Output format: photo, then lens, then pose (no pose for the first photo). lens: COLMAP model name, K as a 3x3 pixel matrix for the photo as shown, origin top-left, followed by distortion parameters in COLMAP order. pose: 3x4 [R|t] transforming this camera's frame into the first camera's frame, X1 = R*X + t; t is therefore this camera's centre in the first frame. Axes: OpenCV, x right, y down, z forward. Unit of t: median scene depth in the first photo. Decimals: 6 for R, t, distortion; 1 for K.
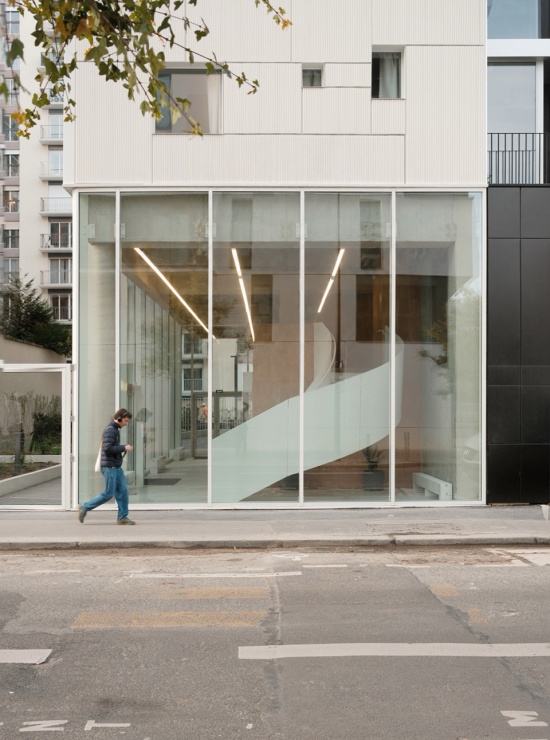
lens RADIAL K [[710.2, 0, 275.0], [0, 710.2, 370.0], [0, 0, 1]] dist [0.007527, -0.002062]
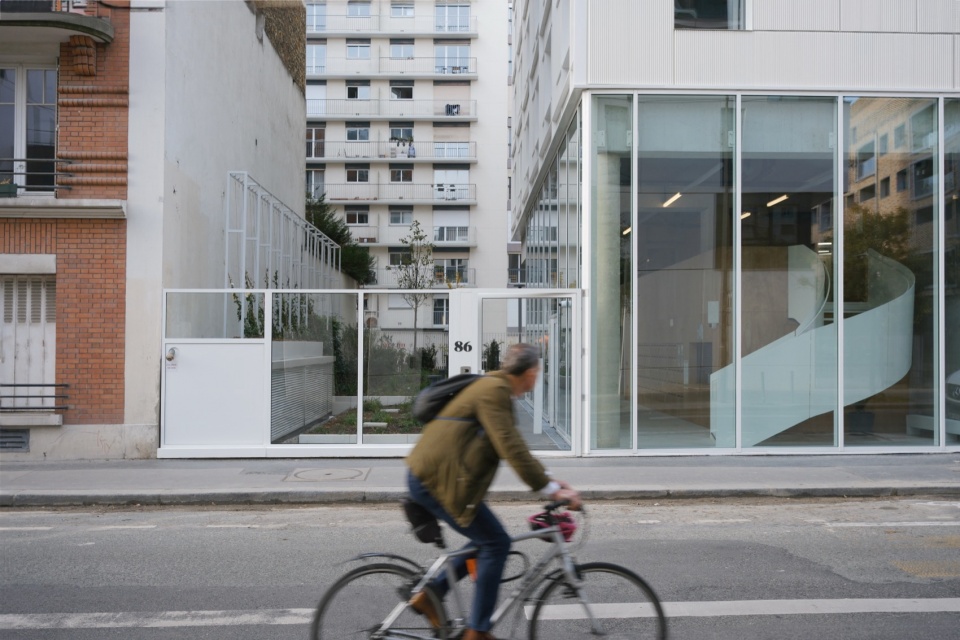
lens RADIAL K [[823.8, 0, 480.0], [0, 823.8, 320.0], [0, 0, 1]] dist [-0.036961, 0.002765]
pose [[0.999958, 0.002905, 0.008738, -0.434238], [-0.003113, 0.999710, 0.023872, 0.004173], [-0.008666, -0.023898, 0.999677, -0.016658]]
